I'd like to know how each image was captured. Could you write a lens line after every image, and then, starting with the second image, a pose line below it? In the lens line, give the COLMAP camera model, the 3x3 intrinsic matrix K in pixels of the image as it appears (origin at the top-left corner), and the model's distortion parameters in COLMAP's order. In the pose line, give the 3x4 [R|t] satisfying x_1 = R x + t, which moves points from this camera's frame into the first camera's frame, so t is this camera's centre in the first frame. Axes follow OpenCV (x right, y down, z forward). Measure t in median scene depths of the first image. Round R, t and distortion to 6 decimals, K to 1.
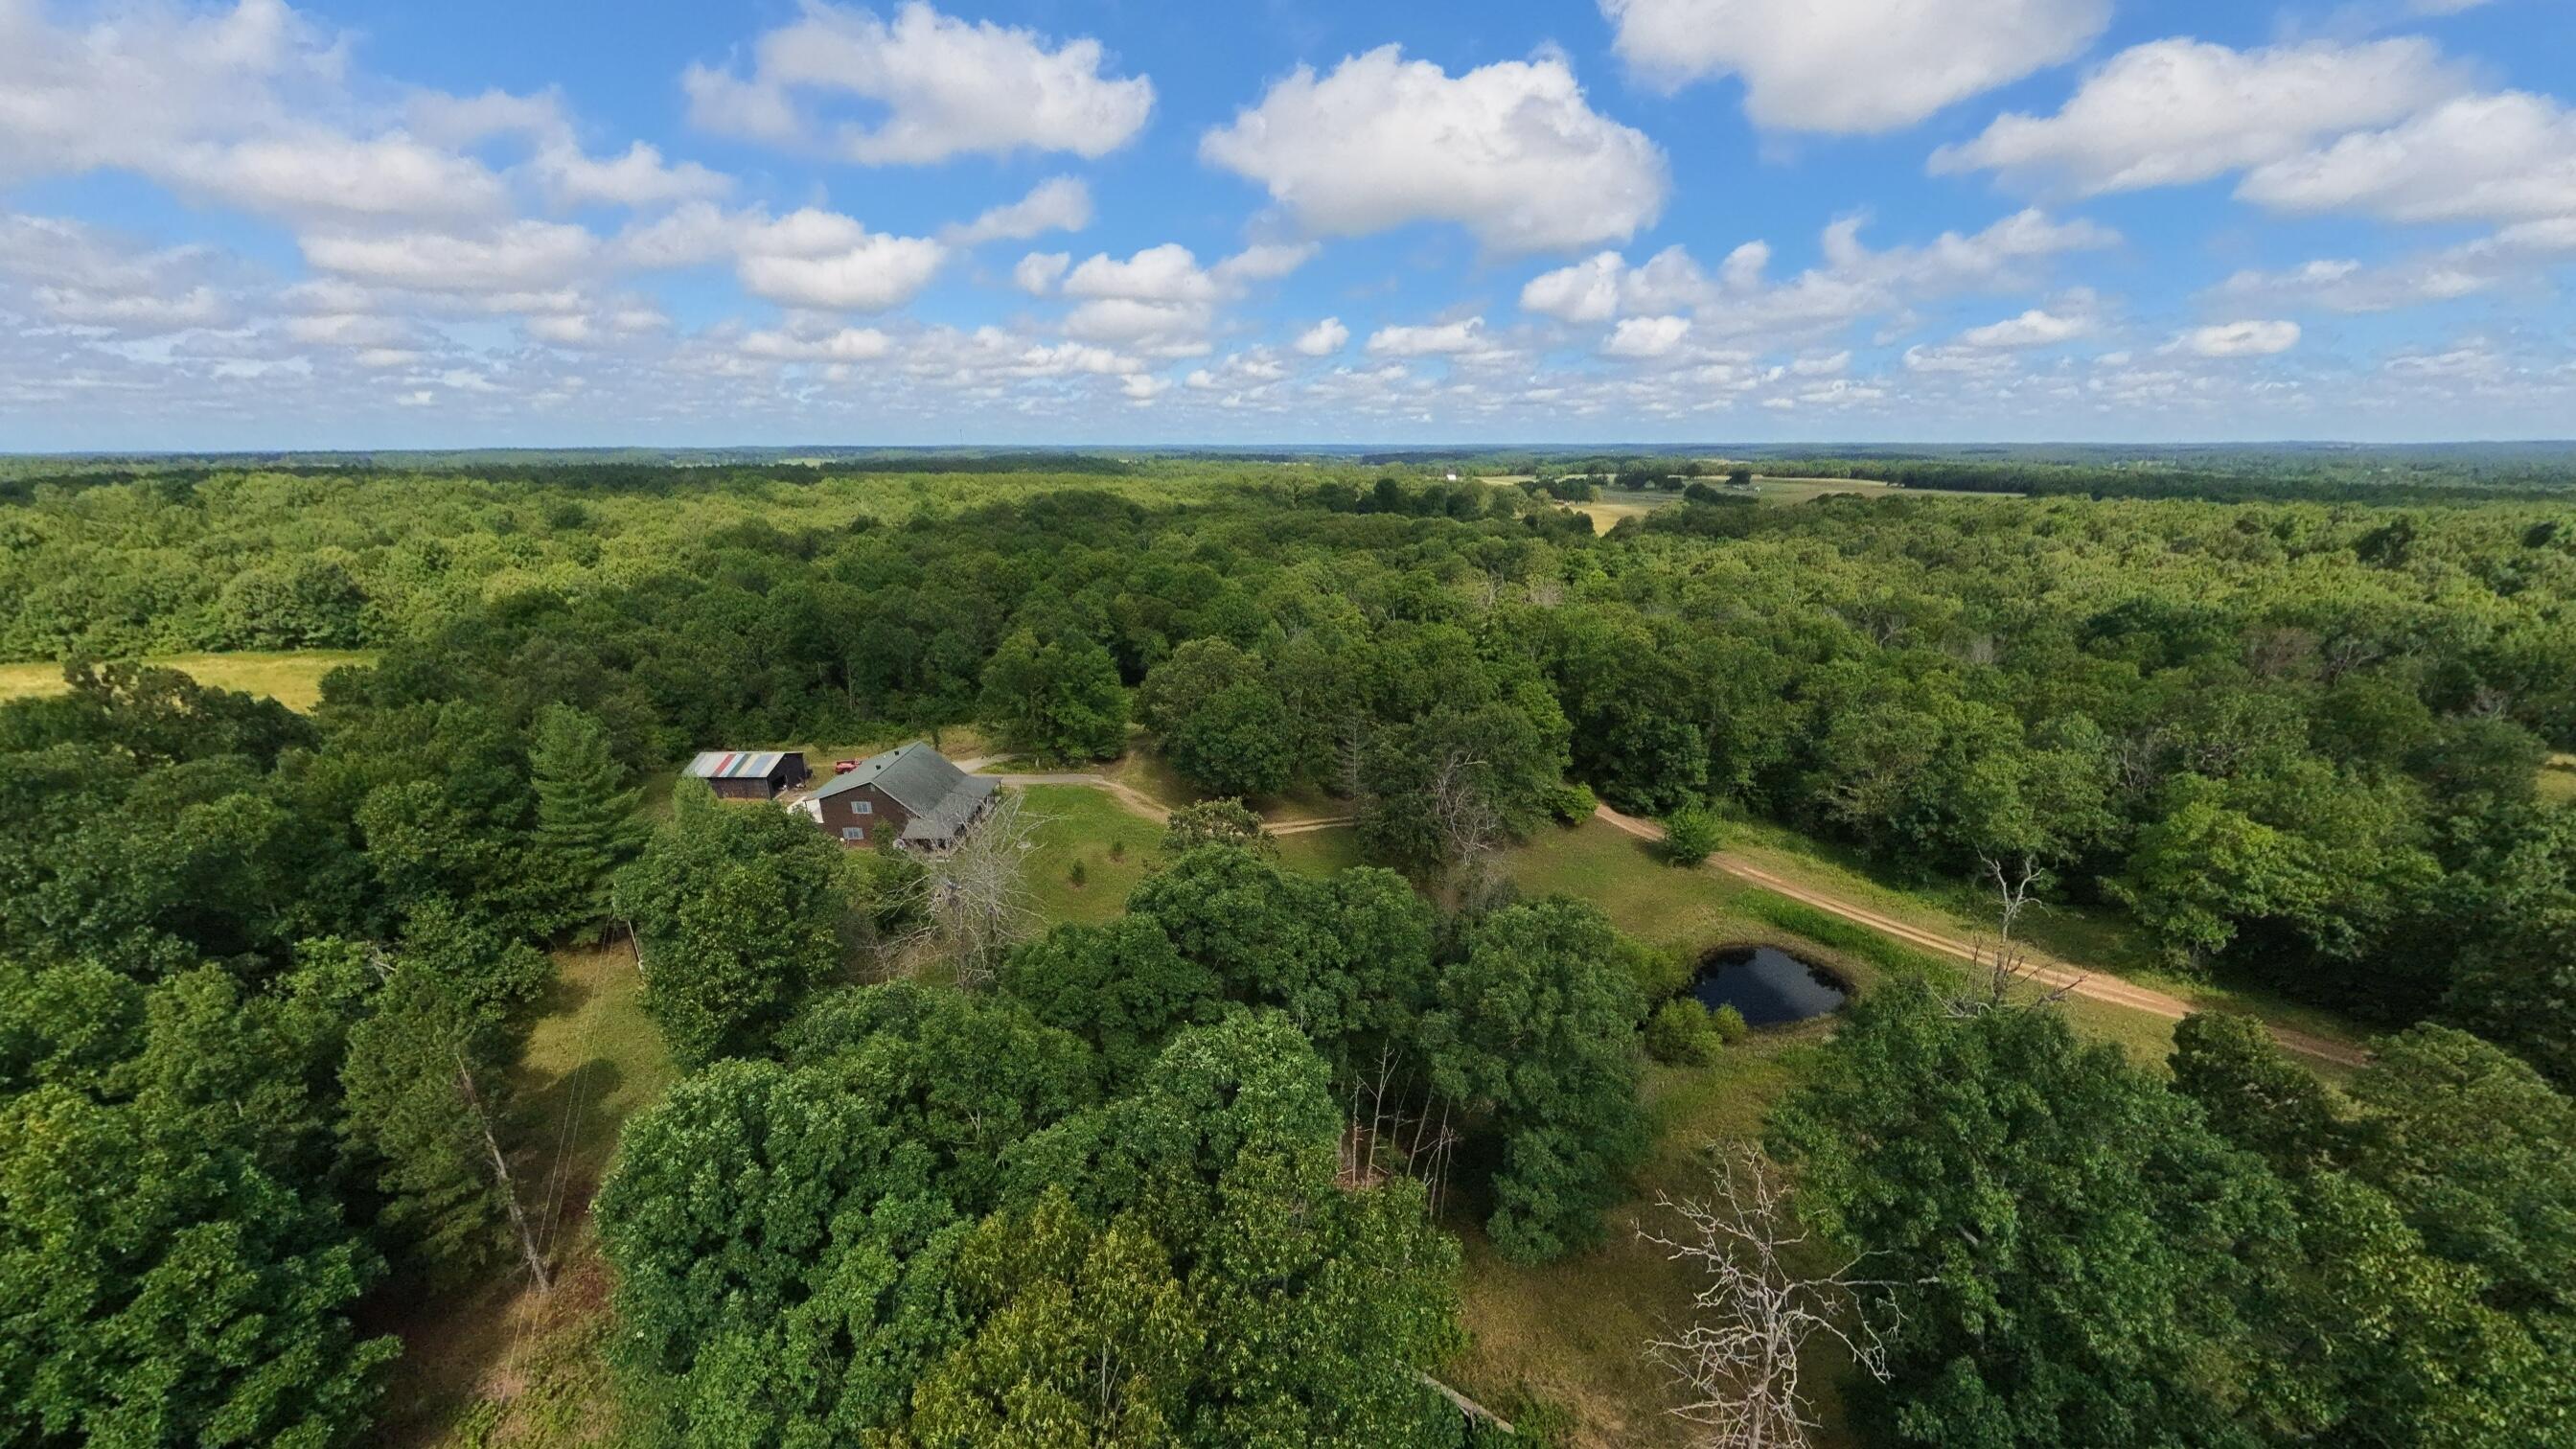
lens RADIAL K [[866.7, 0, 1288.0], [0, 866.7, 722.4], [0, 0, 1]] dist [-0.000120, -0.000033]
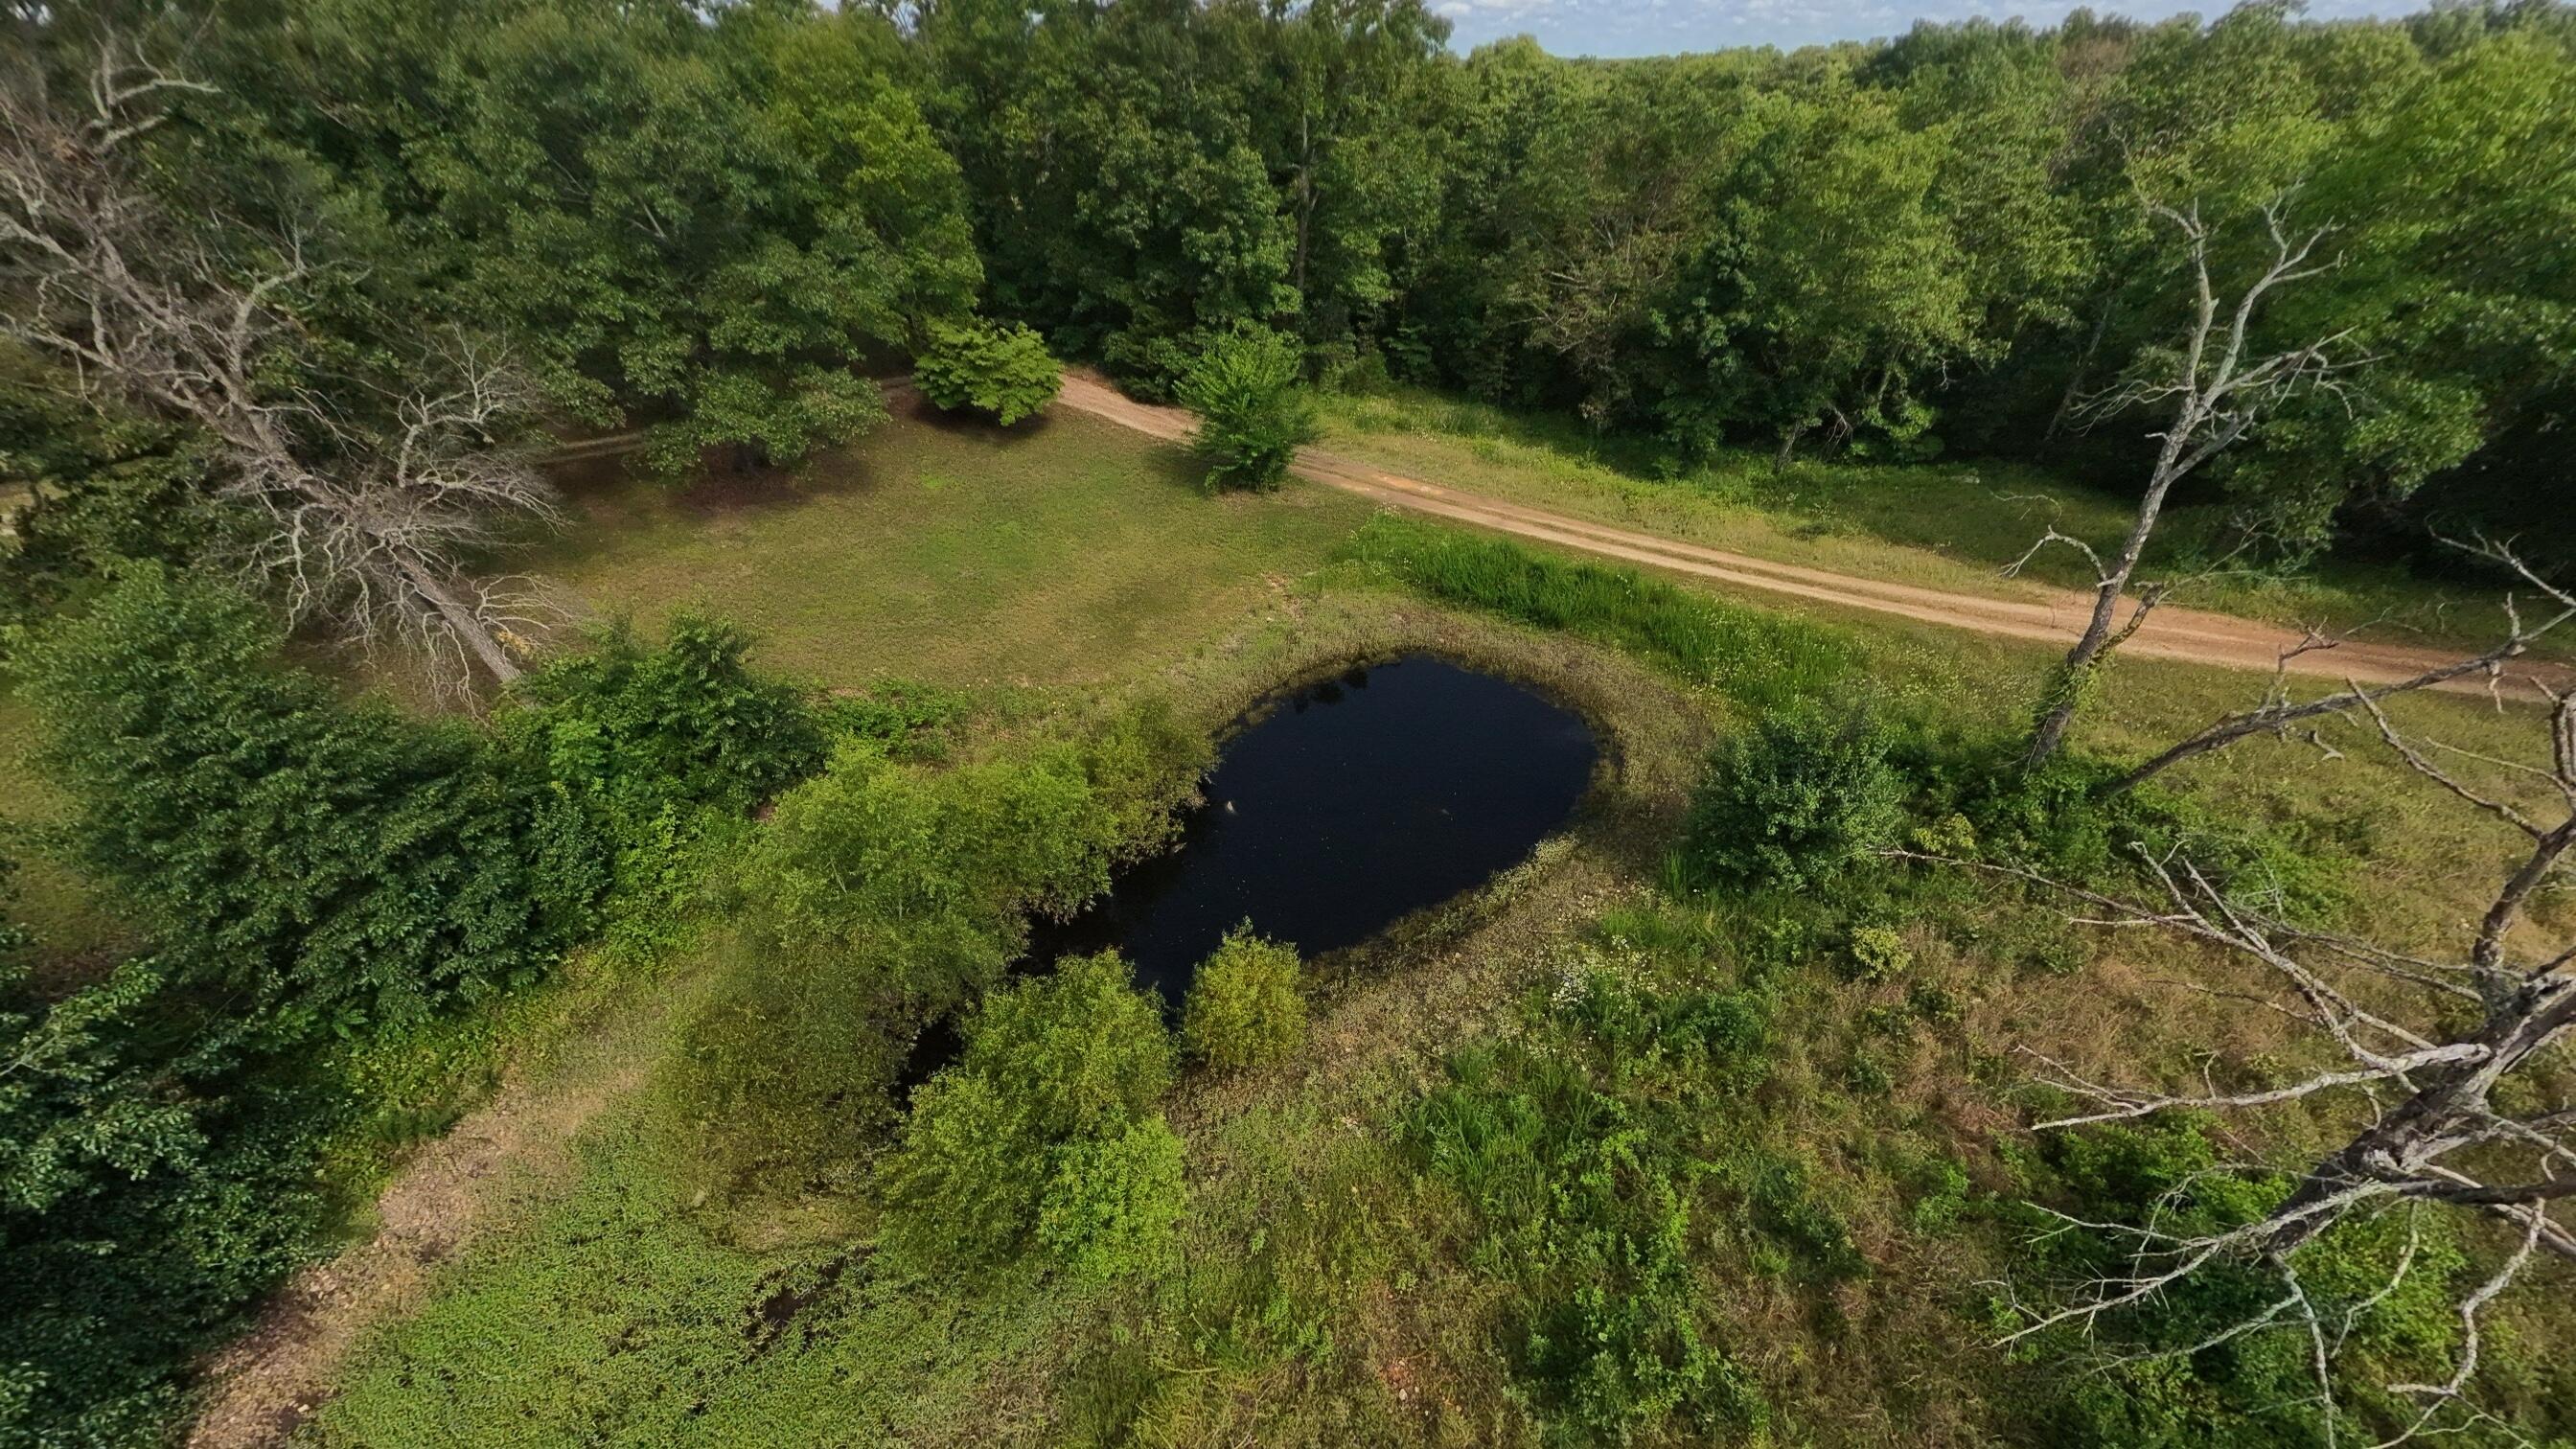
lens RADIAL K [[889.1, 0, 1293.1], [0, 889.1, 740.5], [0, 0, 1]] dist [0.001632, -0.000062]
pose [[0.941015, -0.203424, 0.270388, 0.322136], [0.098751, 0.929420, 0.355564, 0.121962], [-0.323634, -0.307890, 0.894687, 0.534557]]
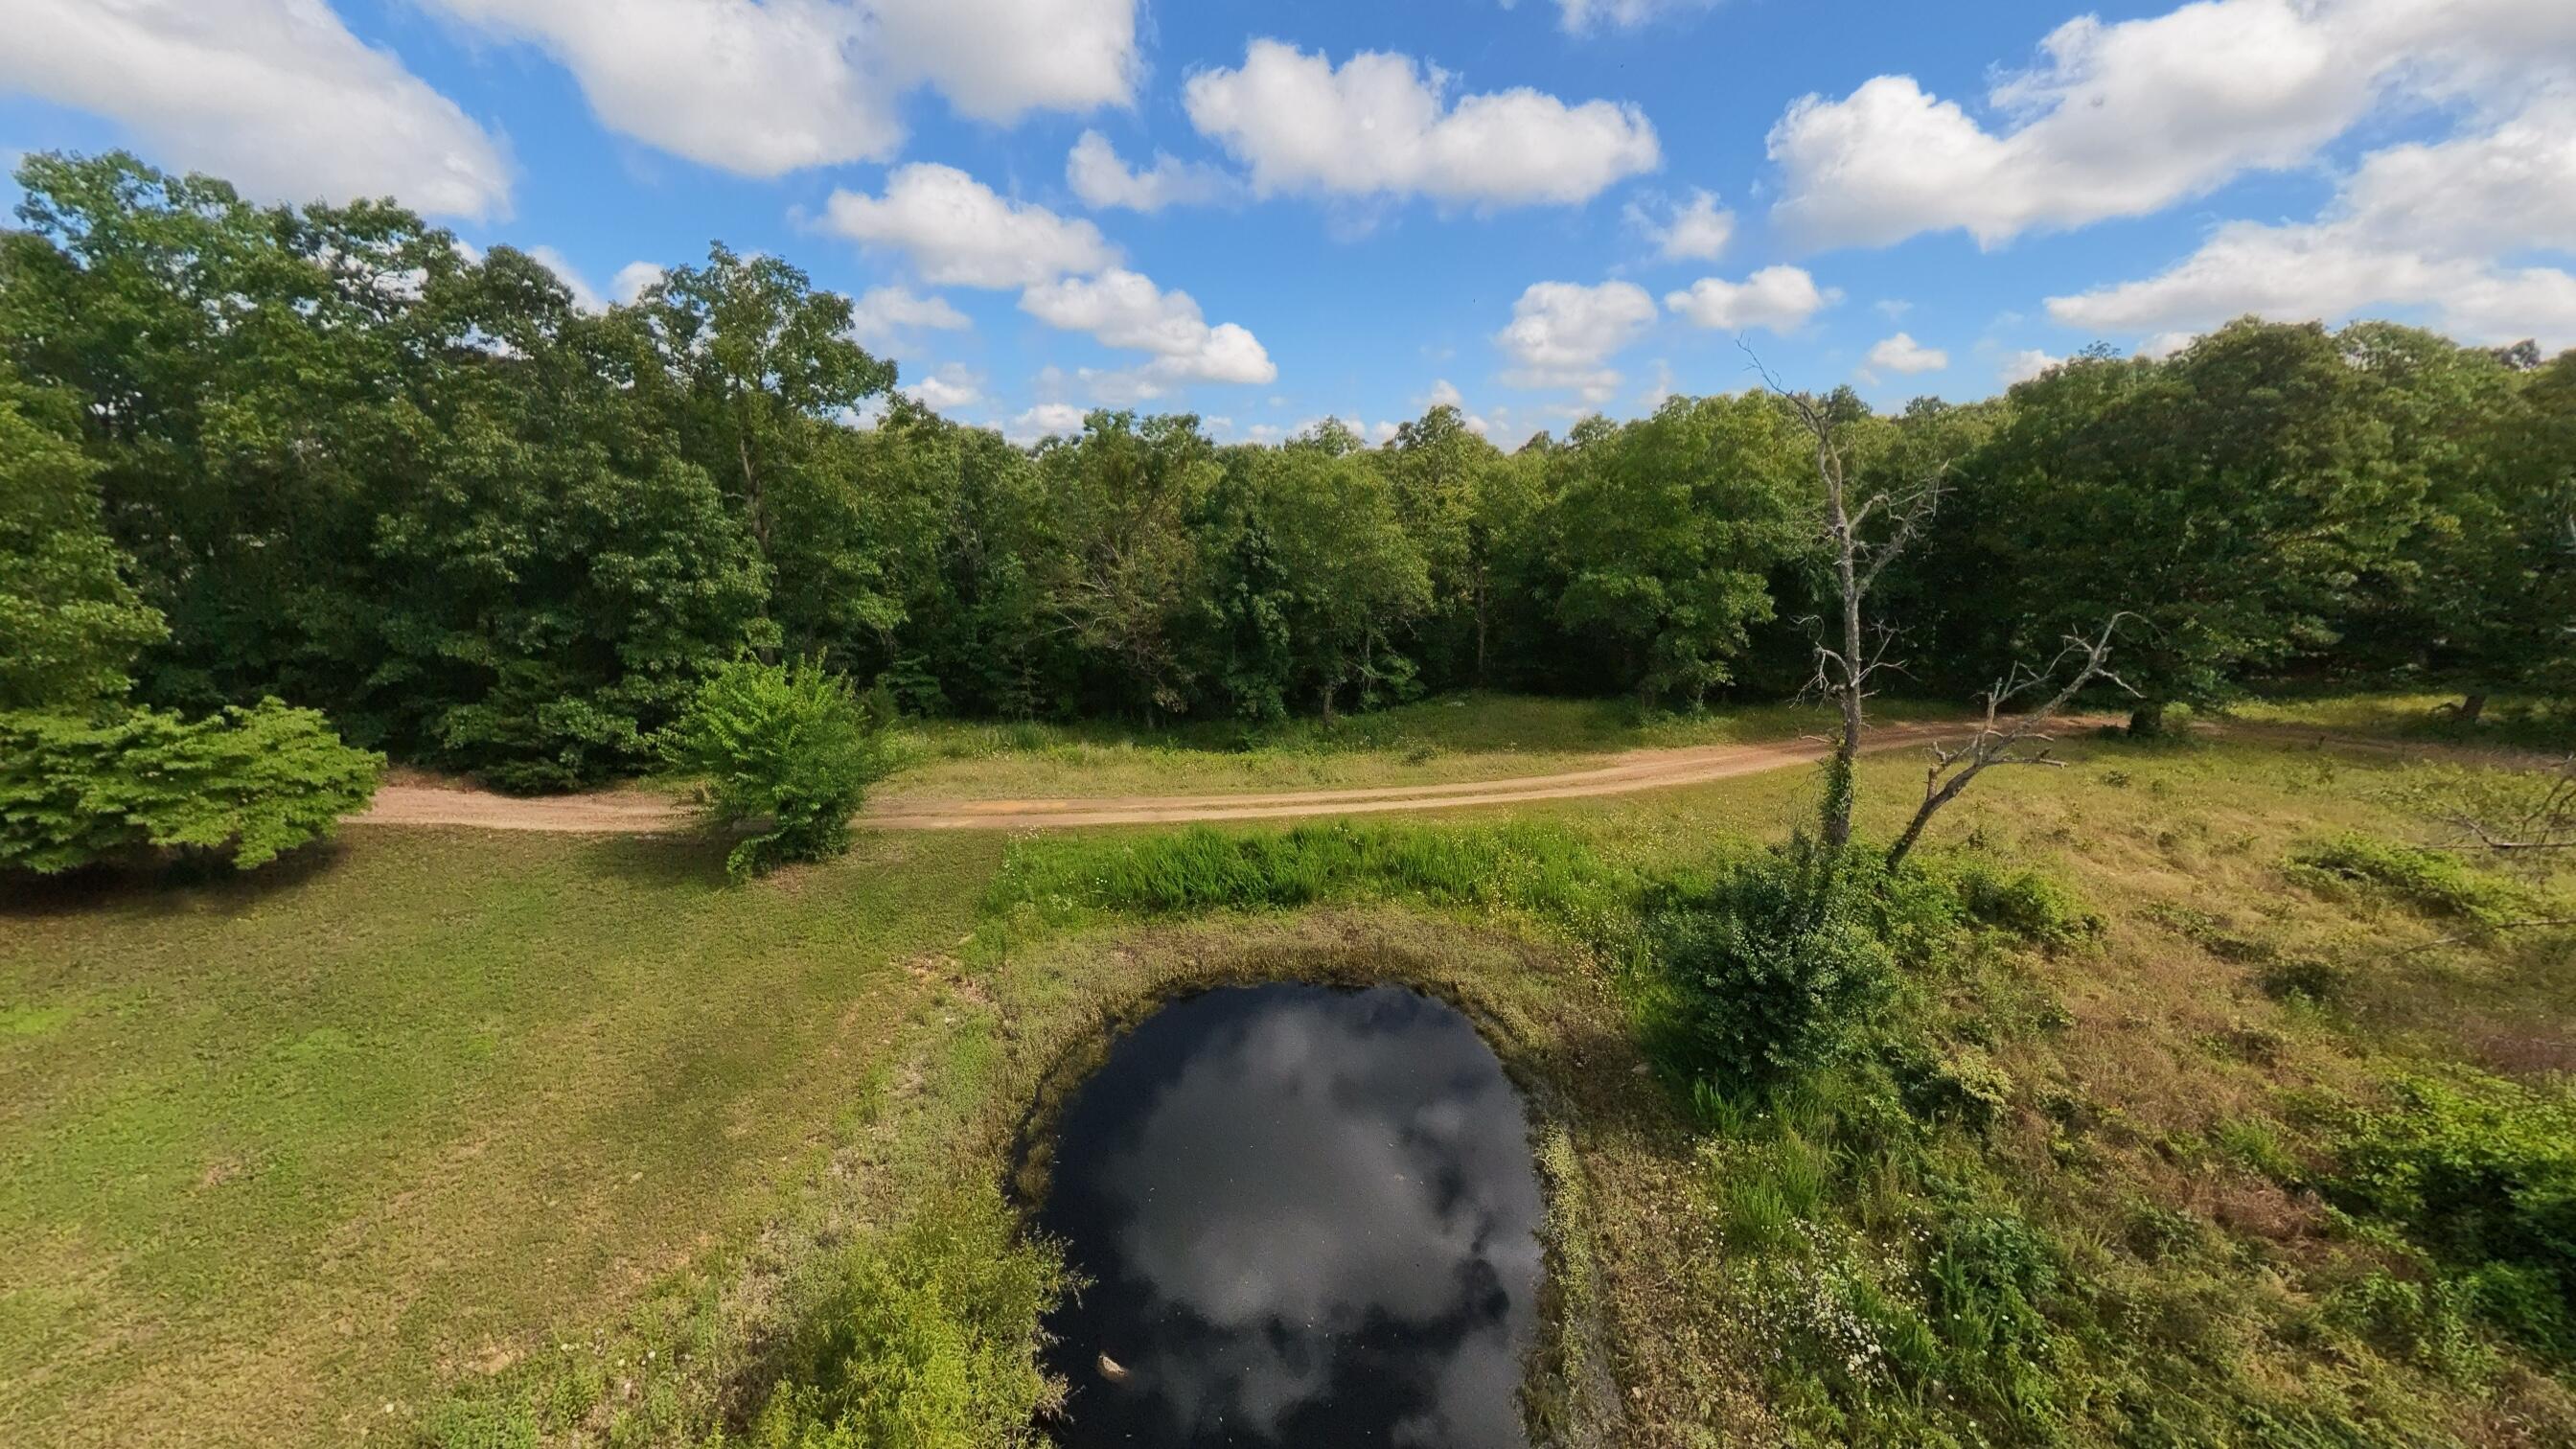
lens RADIAL K [[866.7, 0, 1288.0], [0, 866.7, 722.4], [0, 0, 1]] dist [-0.000120, -0.000033]
pose [[0.496940, -0.204623, 0.843315, 0.289719], [0.252116, 0.963928, 0.085324, 0.132113], [-0.830355, 0.170212, 0.530603, 0.671310]]
